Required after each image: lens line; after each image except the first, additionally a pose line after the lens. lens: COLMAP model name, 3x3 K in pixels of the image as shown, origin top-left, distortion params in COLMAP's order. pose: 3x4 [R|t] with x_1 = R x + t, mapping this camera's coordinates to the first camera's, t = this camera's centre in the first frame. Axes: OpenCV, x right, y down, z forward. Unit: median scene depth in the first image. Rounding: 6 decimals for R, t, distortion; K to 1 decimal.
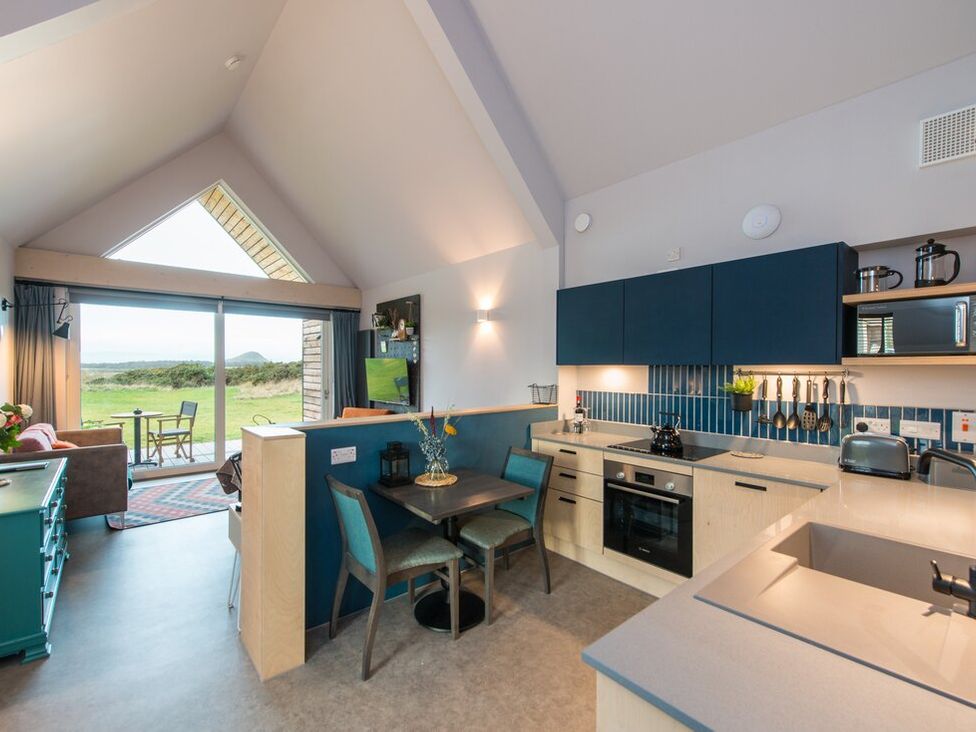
lens RADIAL K [[438.2, 0, 481.7], [0, 438.2, 371.6], [0, 0, 1]] dist [0.002379, 0.000063]
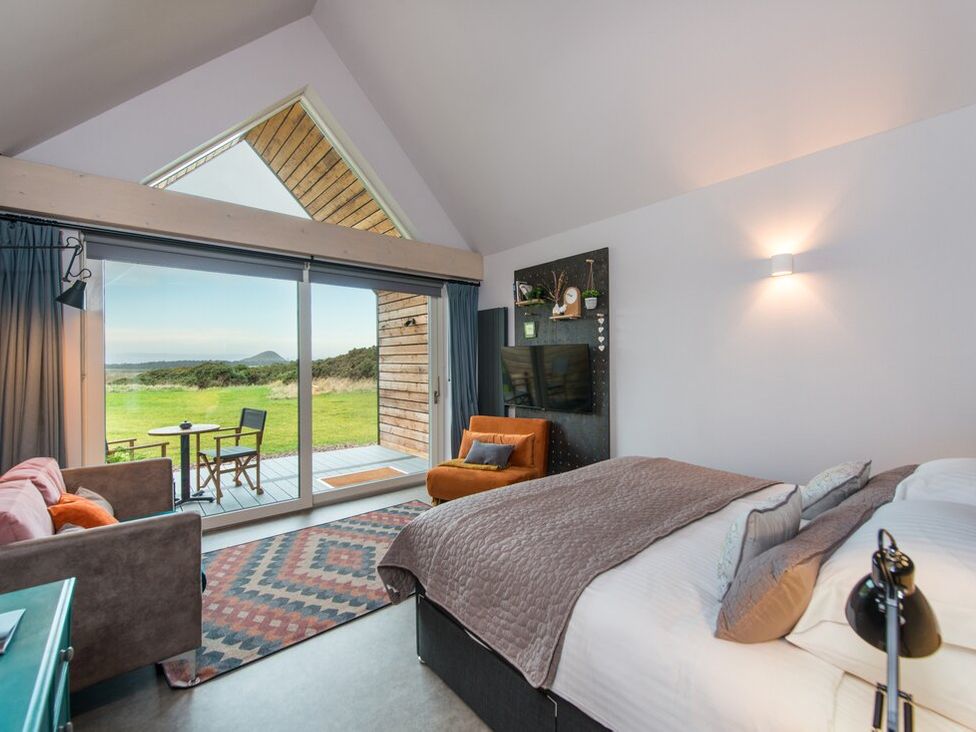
lens RADIAL K [[426.6, 0, 488.0], [0, 426.6, 366.0], [0, 0, 1]] dist [0.015946, -0.007077]
pose [[0.999900, -0.010326, -0.009663, -0.385346], [0.010276, 0.999934, -0.005208, 0.006311], [0.009716, 0.005108, 0.999940, 0.418176]]
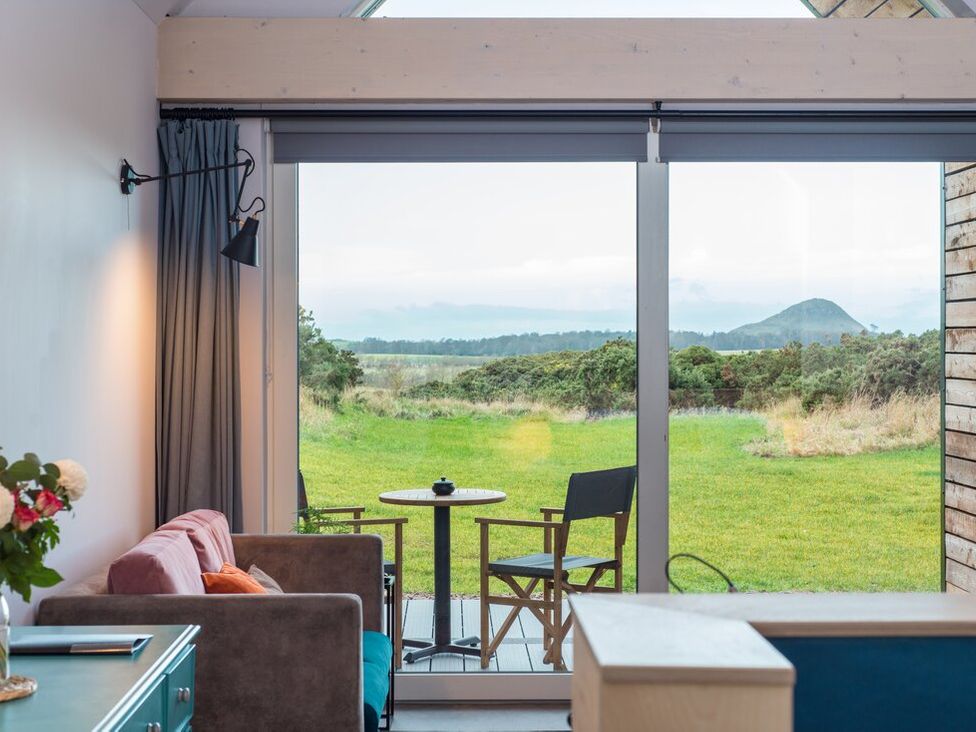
lens RADIAL K [[1586.5, 0, 488.0], [0, 1586.5, 366.0], [0, 0, 1]] dist [0.007398, -0.026100]
pose [[0.773862, 0.003385, -0.633345, -0.022238], [-0.003403, 0.999994, 0.001187, 0.000776], [0.633345, 0.001236, 0.773868, 0.152661]]
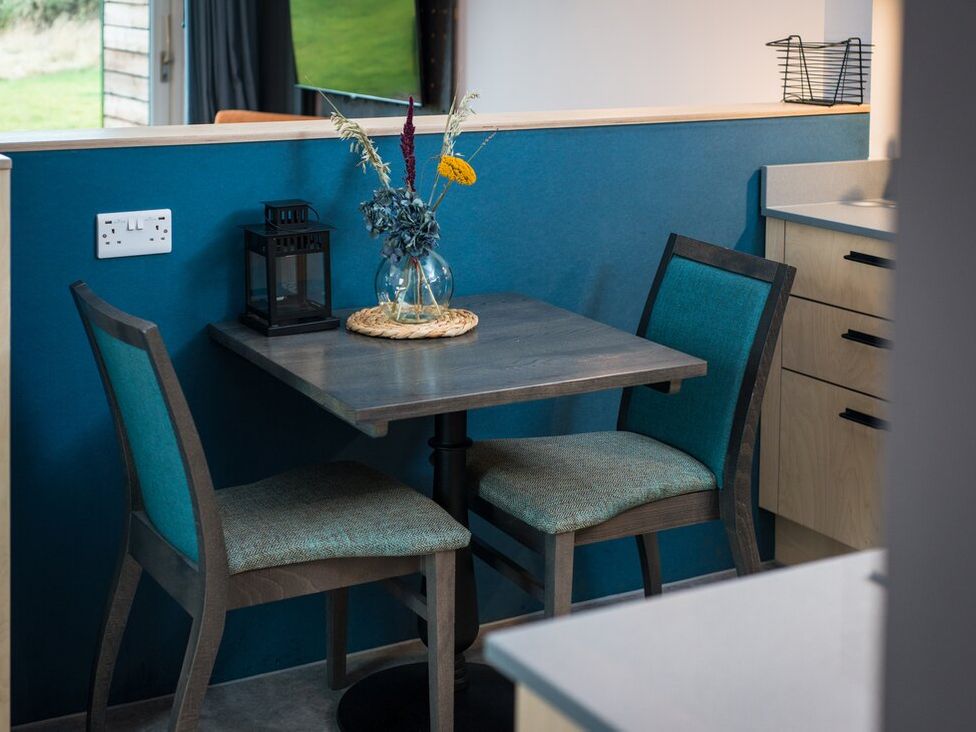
lens RADIAL K [[1612.7, 0, 489.6], [0, 1612.7, 55.7], [0, 0, 1]] dist [0.011898, 0.023301]
pose [[0.985080, 0.015326, -0.171411, 0.087094], [-0.009212, 0.999295, 0.036407, 0.002839], [0.171848, -0.034285, 0.984527, -0.093078]]
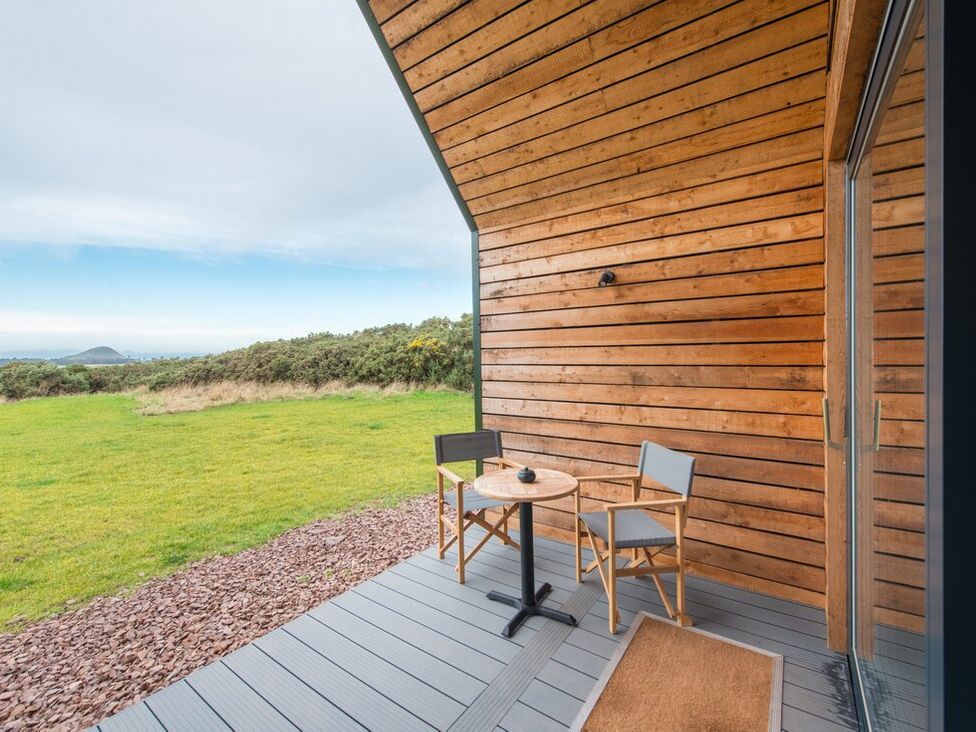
lens RADIAL K [[426.6, 0, 488.0], [0, 426.6, 366.0], [0, 0, 1]] dist [0.015946, -0.007077]
pose [[0.969105, -0.020992, 0.245753, -0.971703], [0.019820, 0.999777, 0.007241, -0.017544], [-0.245850, -0.002147, 0.969305, 1.173142]]
